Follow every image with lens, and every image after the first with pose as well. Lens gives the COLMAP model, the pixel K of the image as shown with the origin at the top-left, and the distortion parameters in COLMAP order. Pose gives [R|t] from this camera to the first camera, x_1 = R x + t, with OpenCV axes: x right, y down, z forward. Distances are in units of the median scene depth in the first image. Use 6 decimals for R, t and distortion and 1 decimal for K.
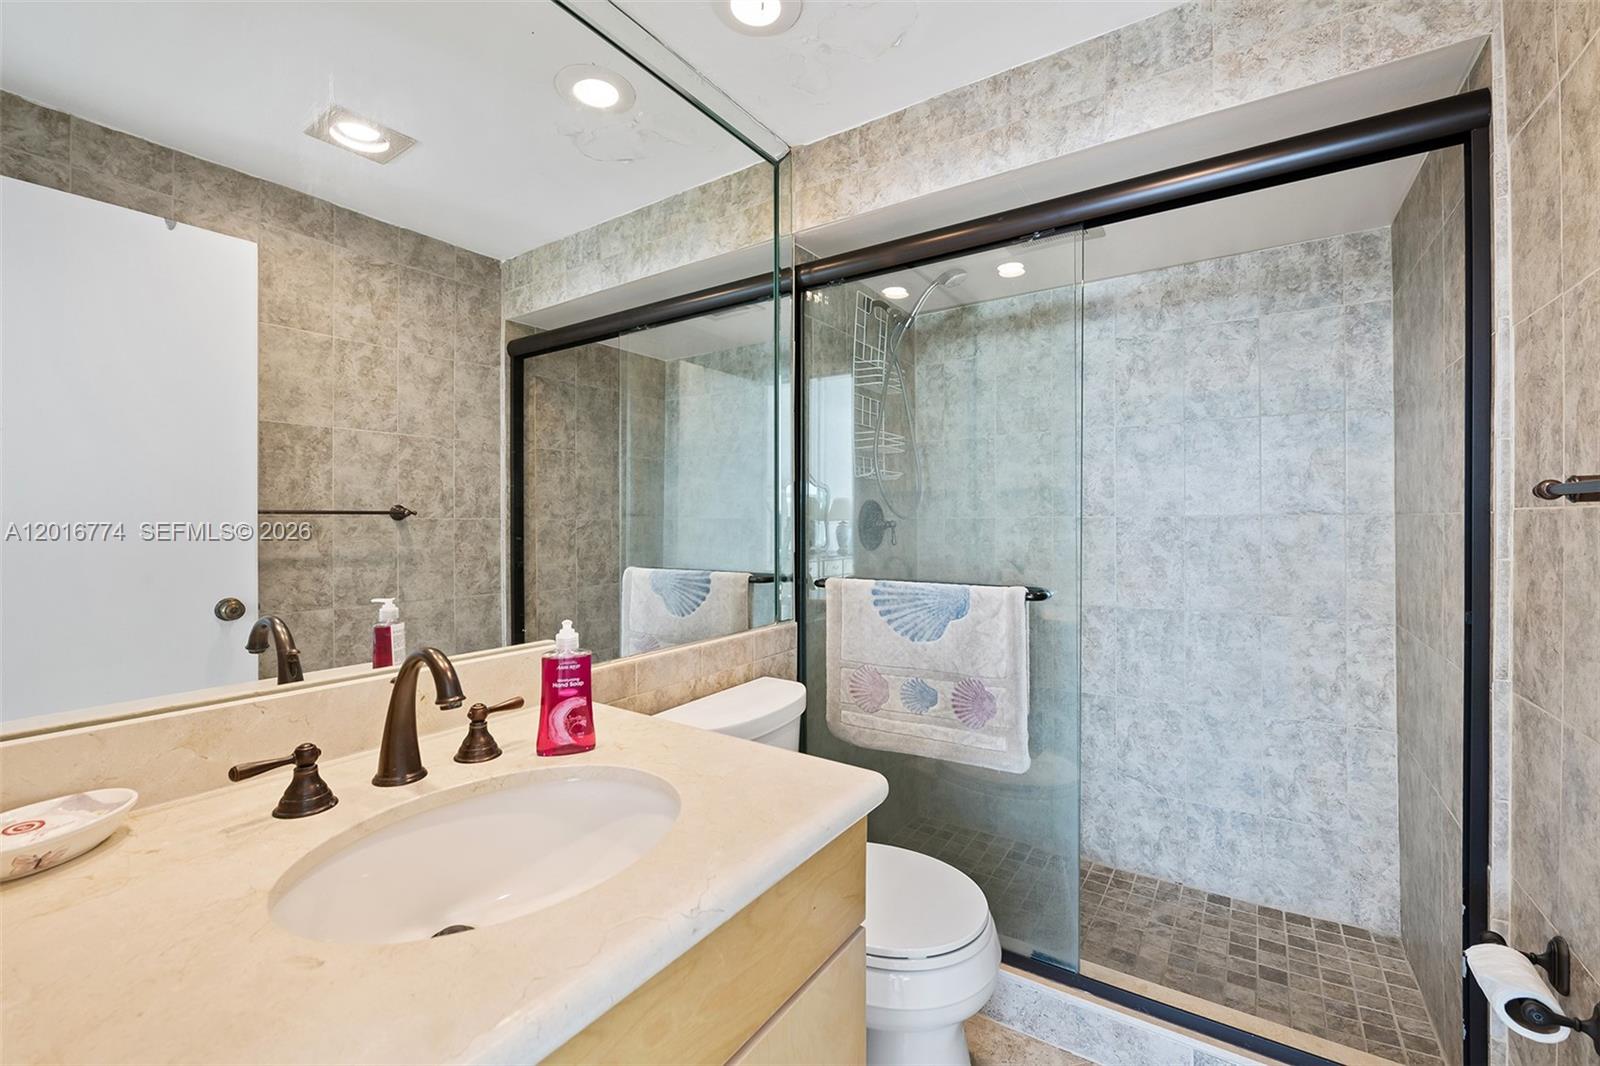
lens RADIAL K [[653.9, 0, 805.0], [0, 653.9, 526.6], [0, 0, 1]] dist [0.002206, 0.000017]
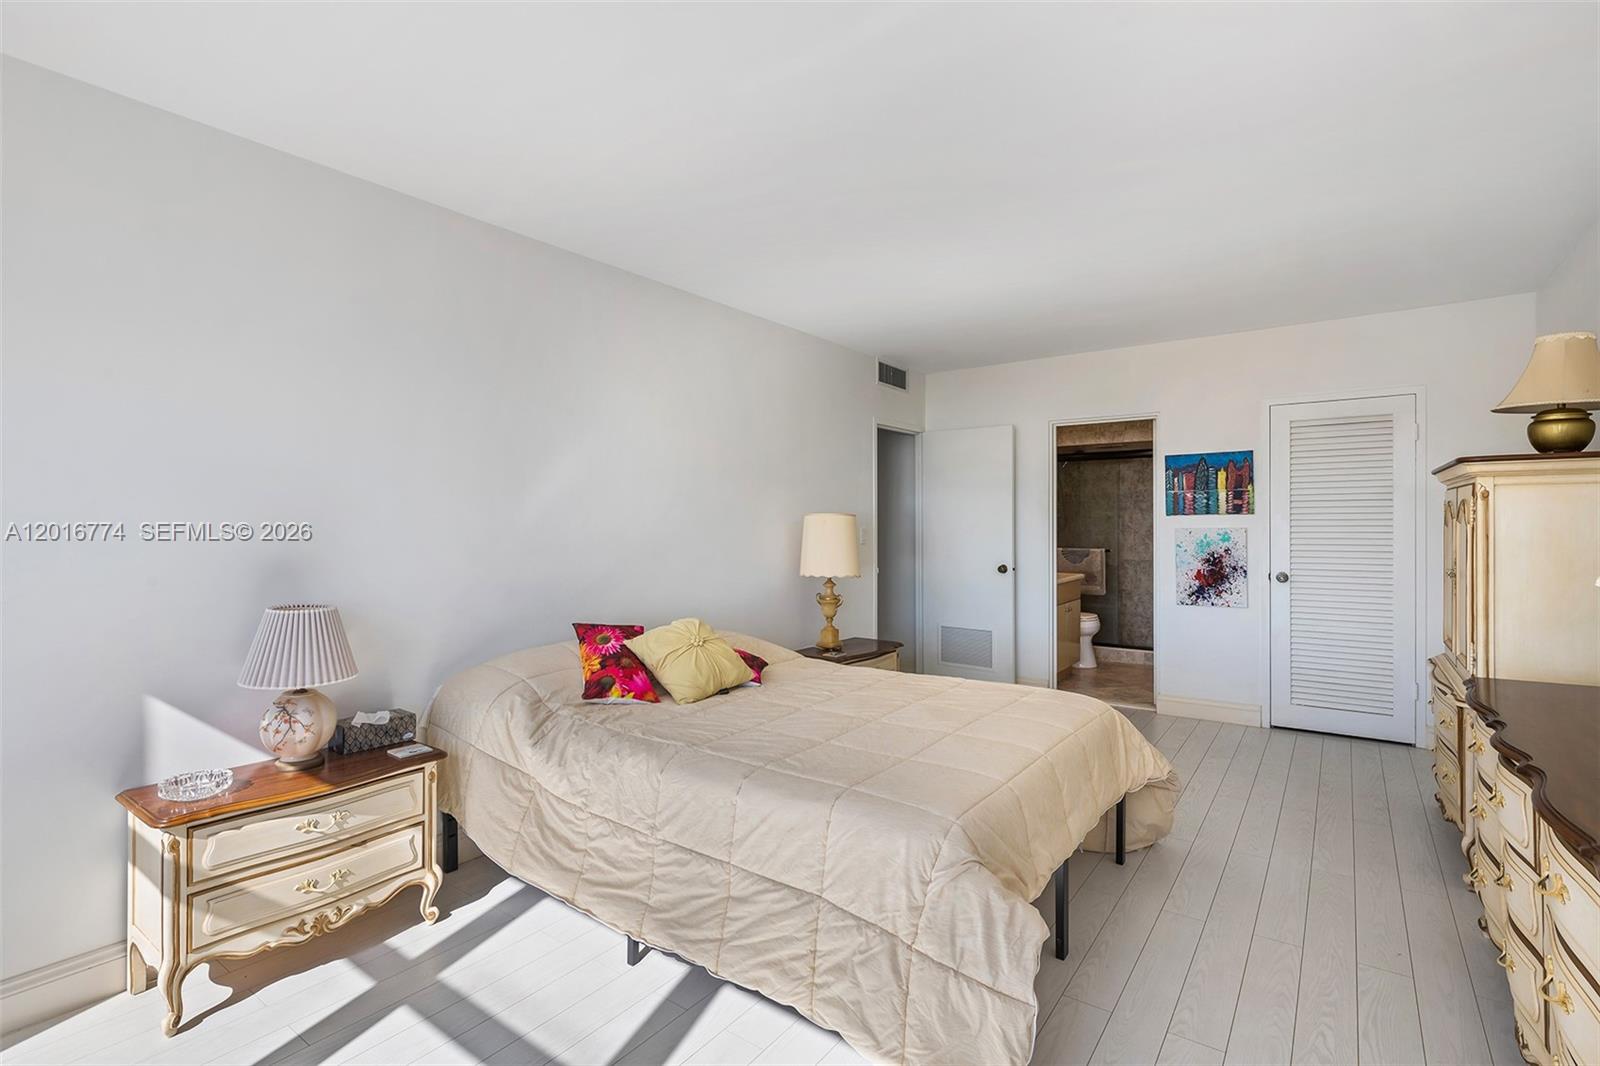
lens RADIAL K [[733.4, 0, 796.8], [0, 733.4, 529.7], [0, 0, 1]] dist [0.000250, -0.000065]
pose [[0.999009, -0.000223, -0.044499, -1.259926], [0.000012, 0.999989, -0.004745, 0.000978], [0.044499, 0.004740, 0.998998, -3.335442]]
